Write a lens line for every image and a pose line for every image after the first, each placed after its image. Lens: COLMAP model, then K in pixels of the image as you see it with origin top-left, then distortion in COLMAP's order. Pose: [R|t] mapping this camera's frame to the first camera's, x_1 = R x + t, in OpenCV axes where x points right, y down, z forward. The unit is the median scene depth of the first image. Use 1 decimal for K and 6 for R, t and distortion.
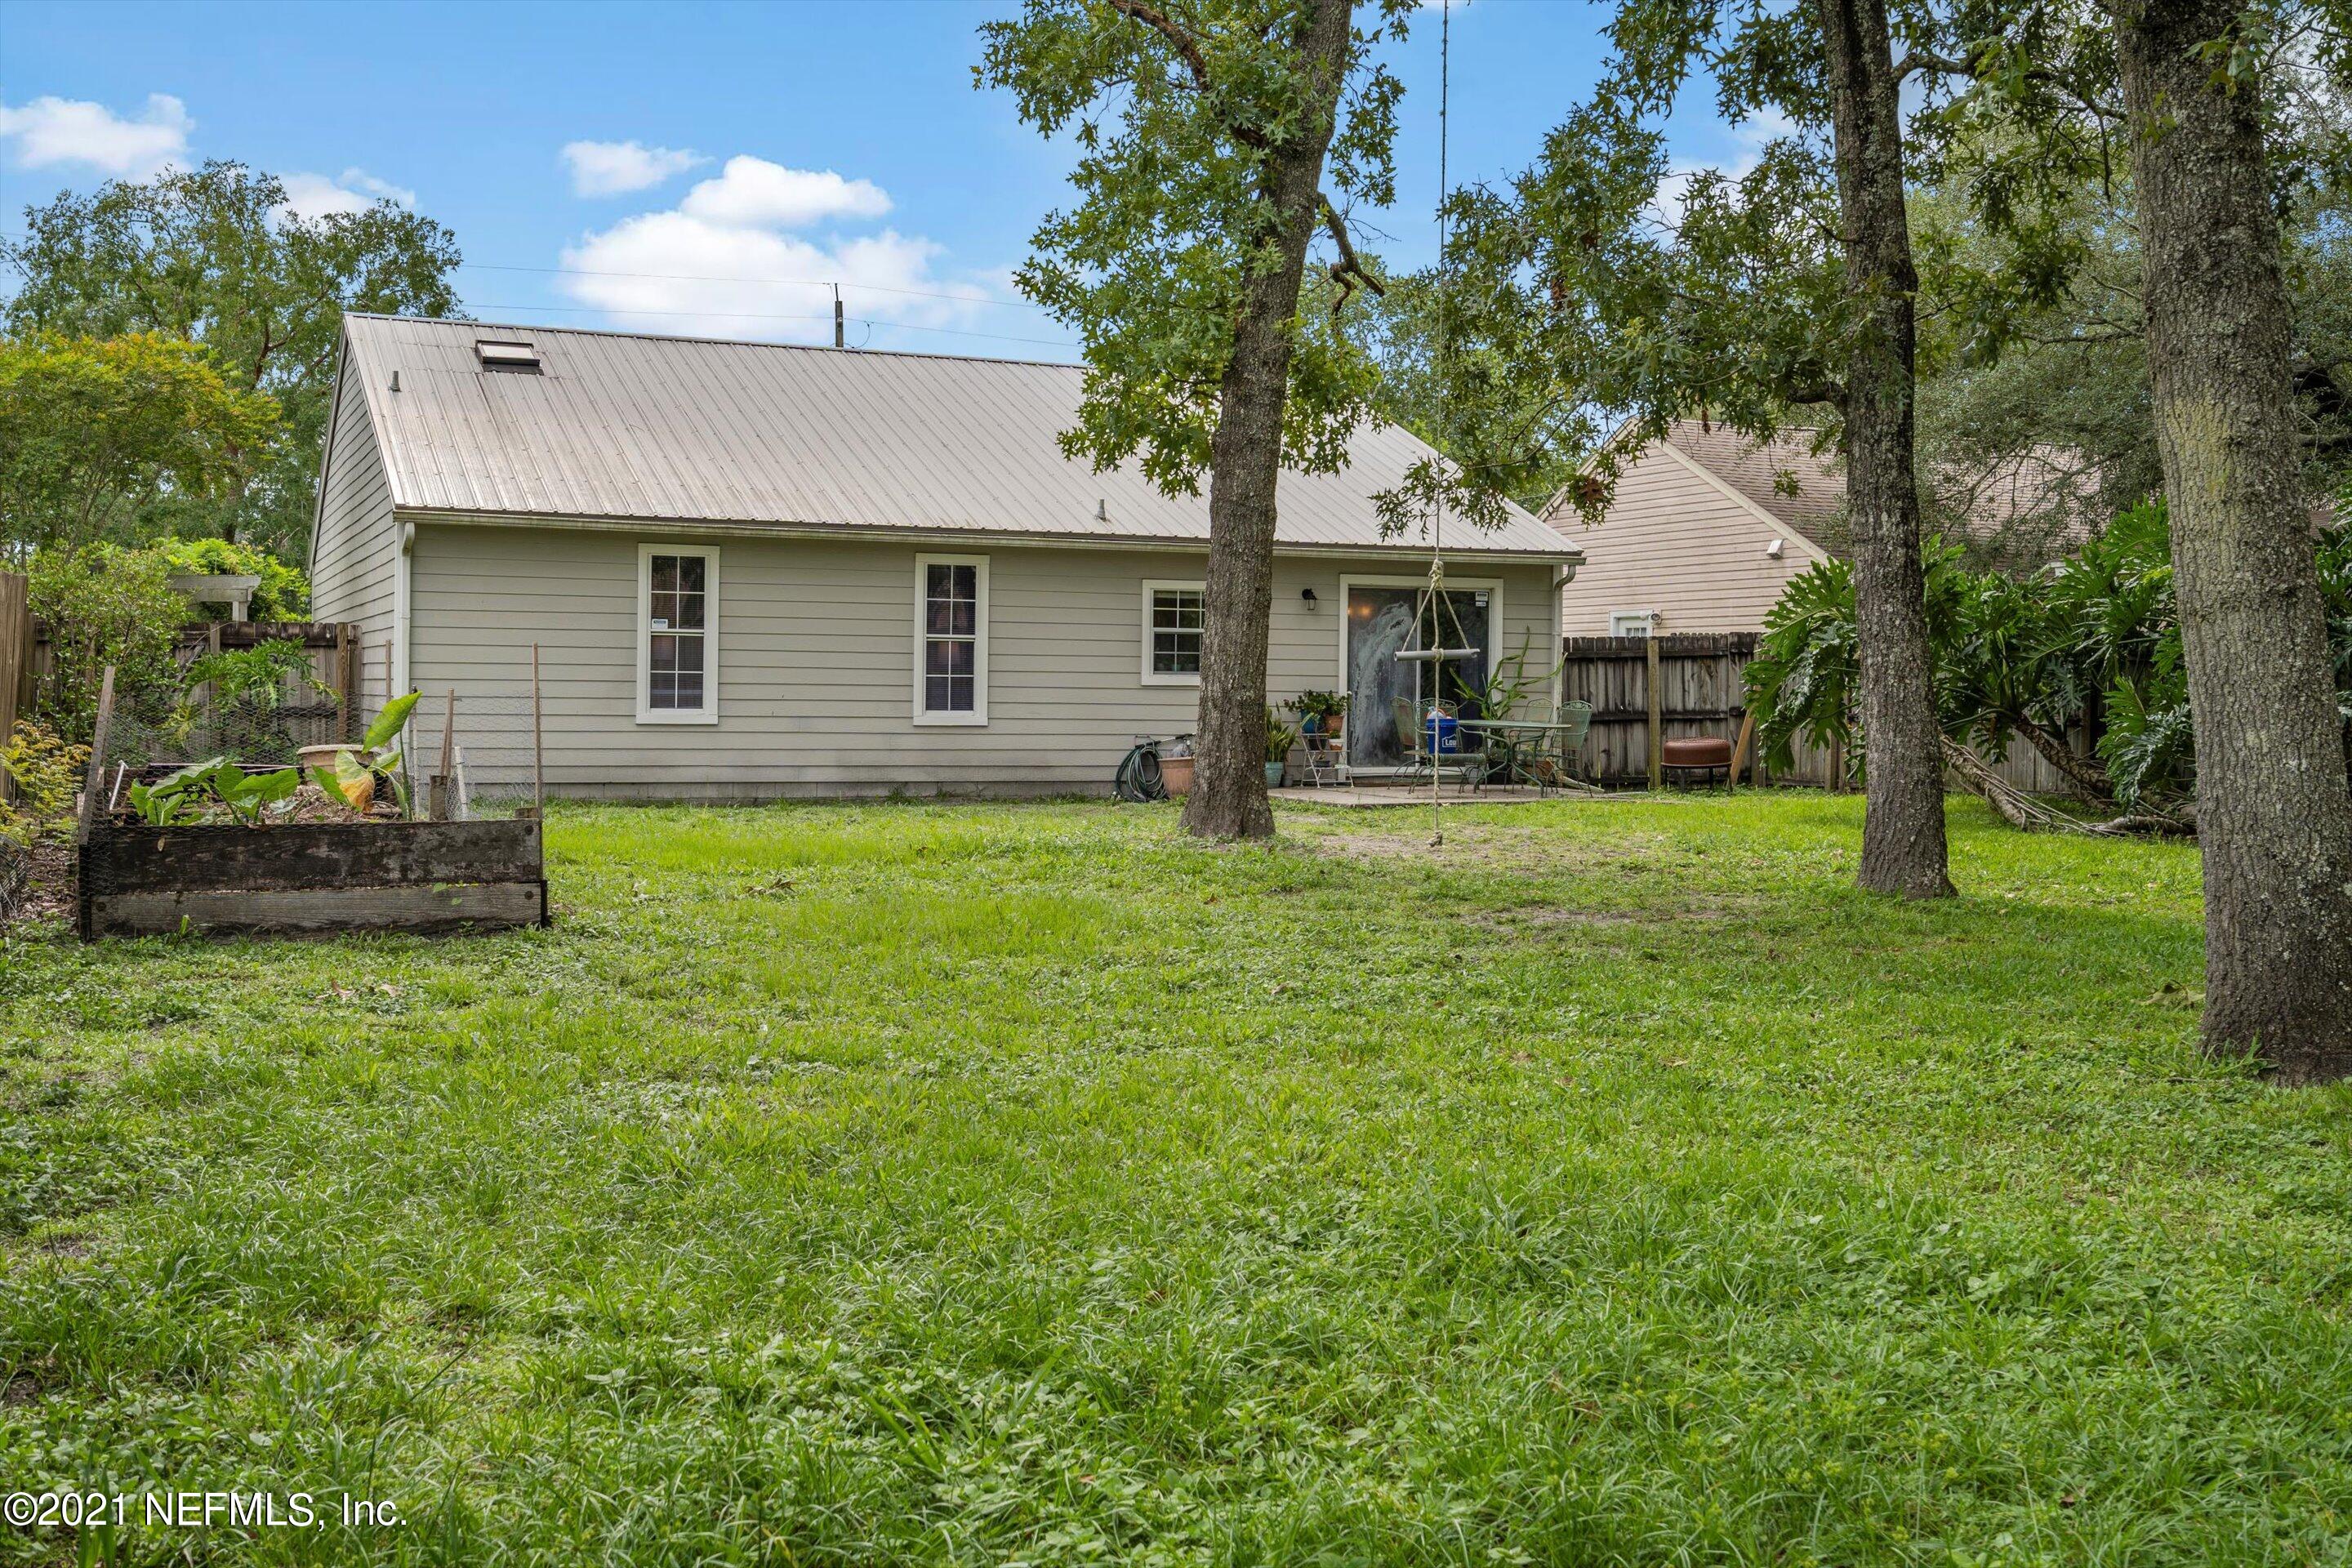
lens RADIAL K [[2430.8, 0, 1176.7], [0, 2430.8, 703.0], [0, 0, 1]] dist [-0.006412, -0.008957]
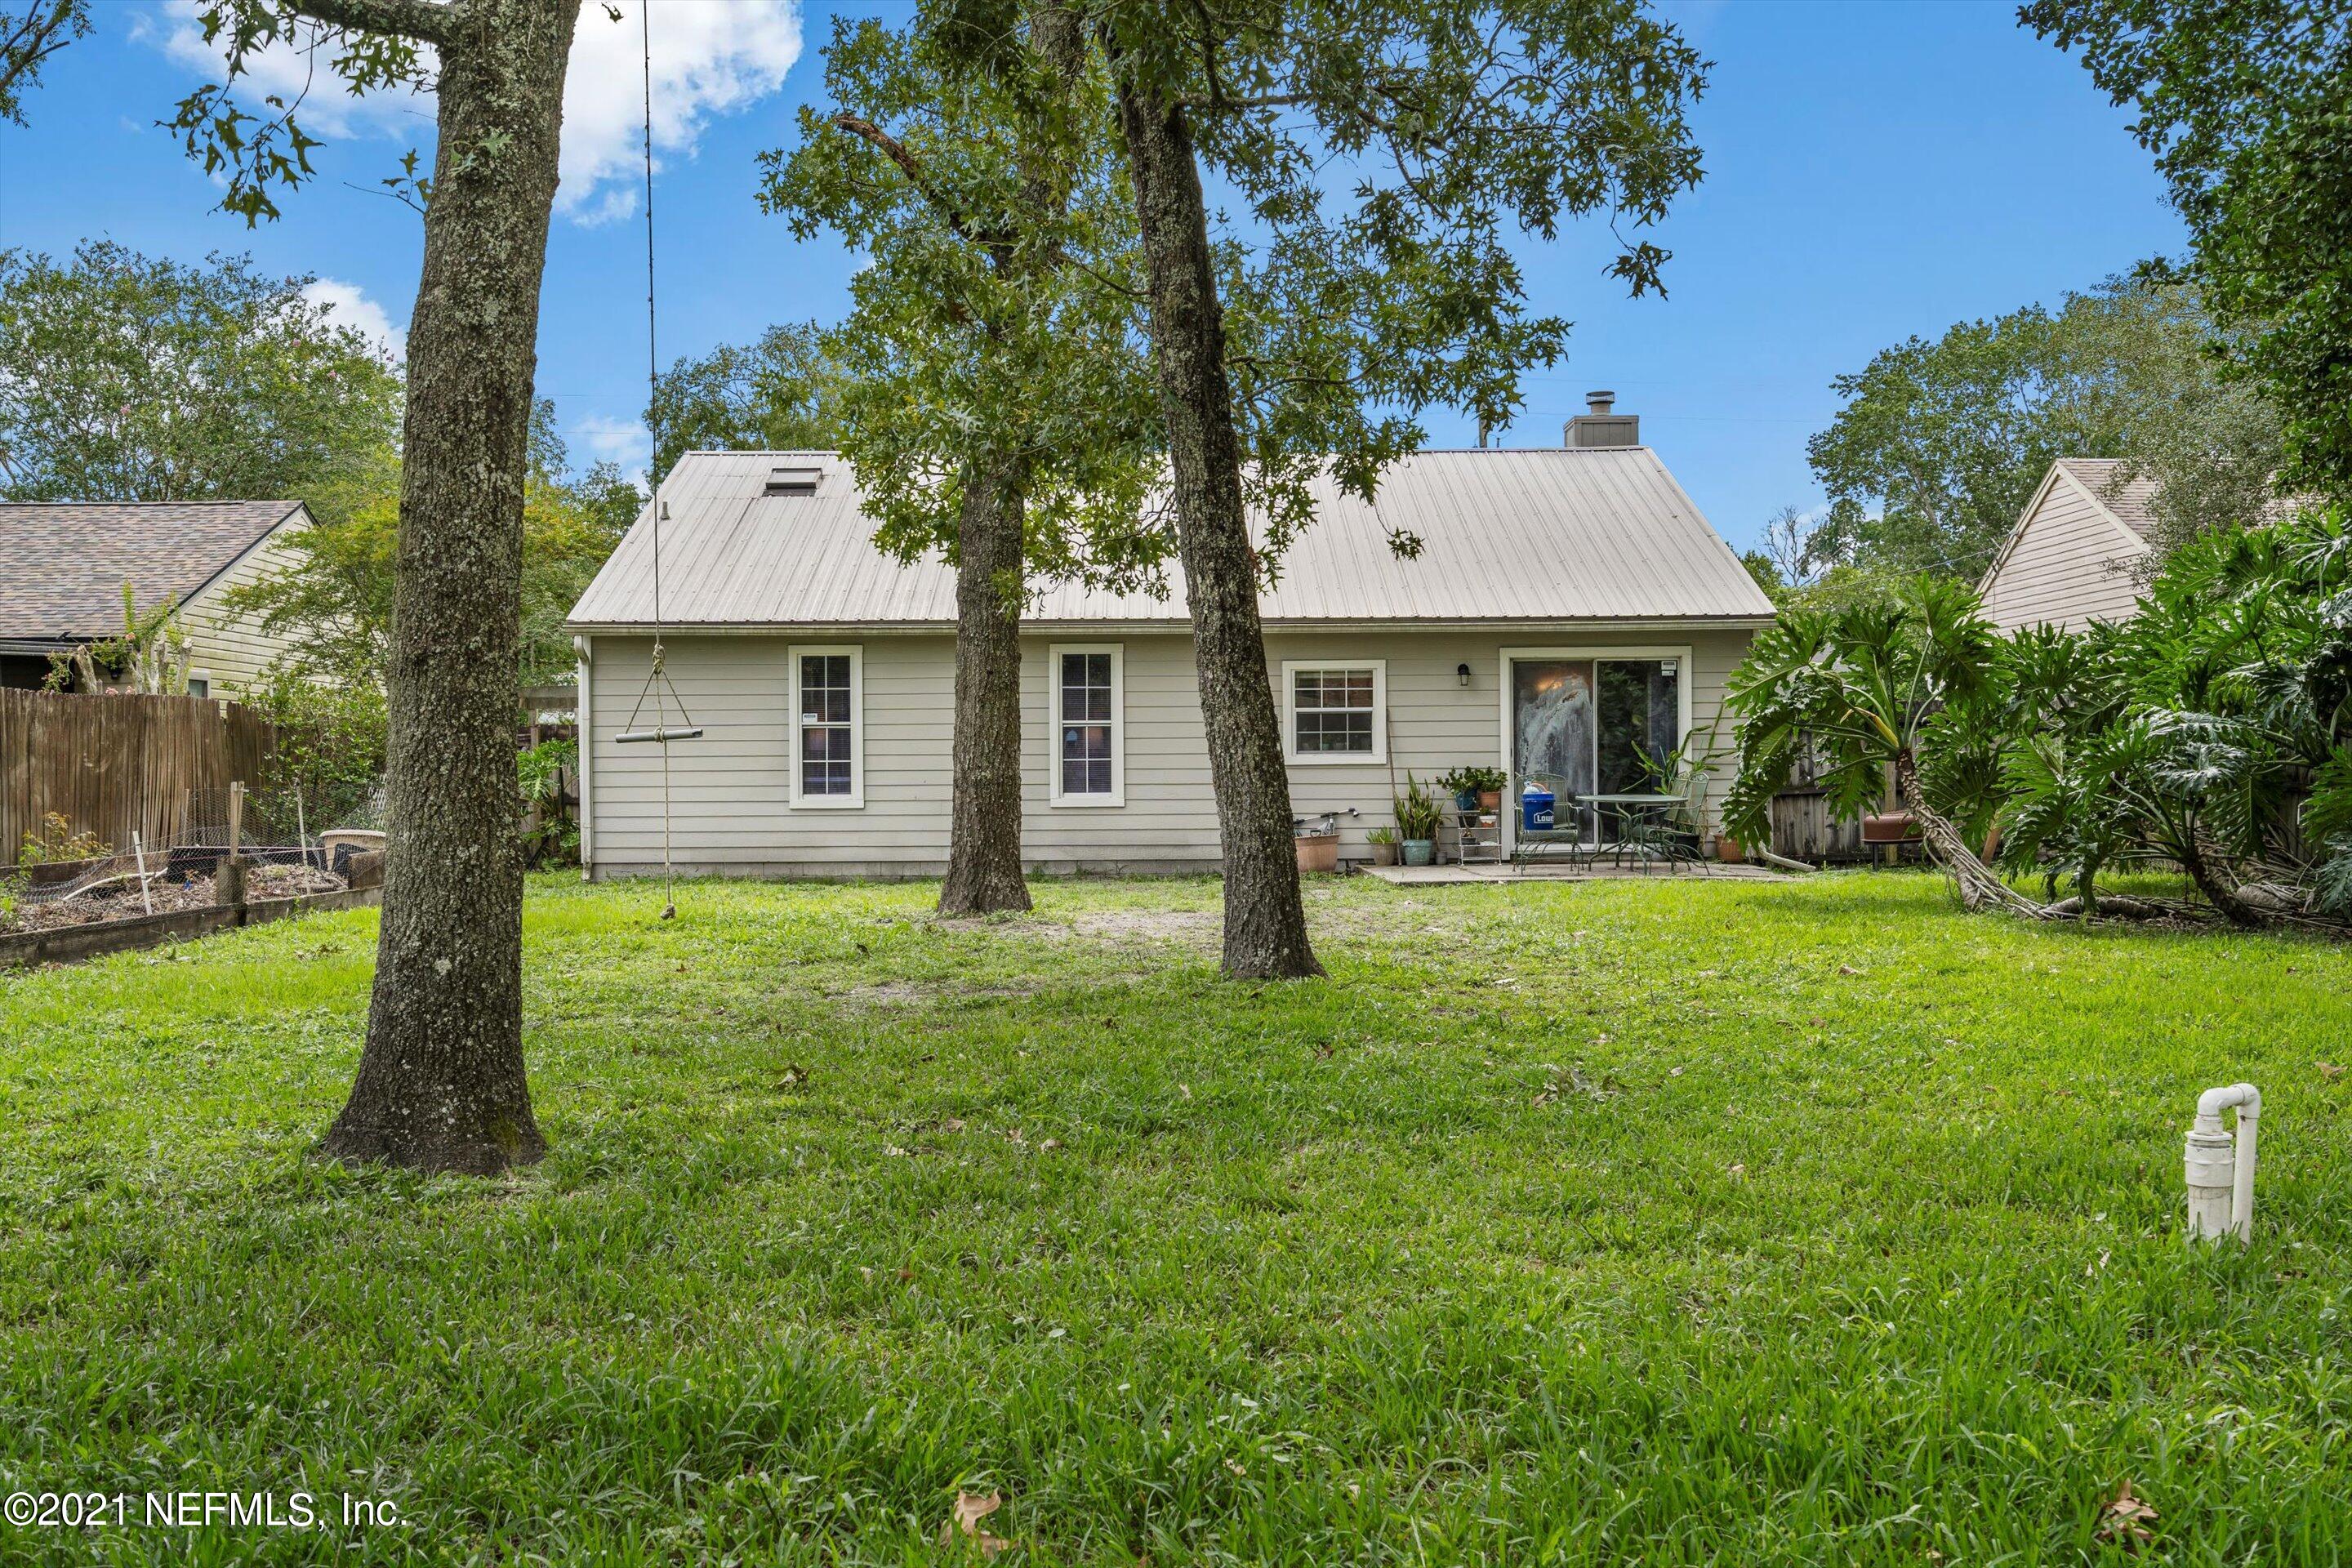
lens RADIAL K [[2360.2, 0, 1176.0], [0, 2360.2, 784.0], [0, 0, 1]] dist [0.001583, -0.003063]
pose [[0.921257, -0.015350, -0.388651, 0.338892], [0.015136, 0.999879, -0.003614, 0.003672], [0.388659, -0.002553, 0.921378, 0.075663]]
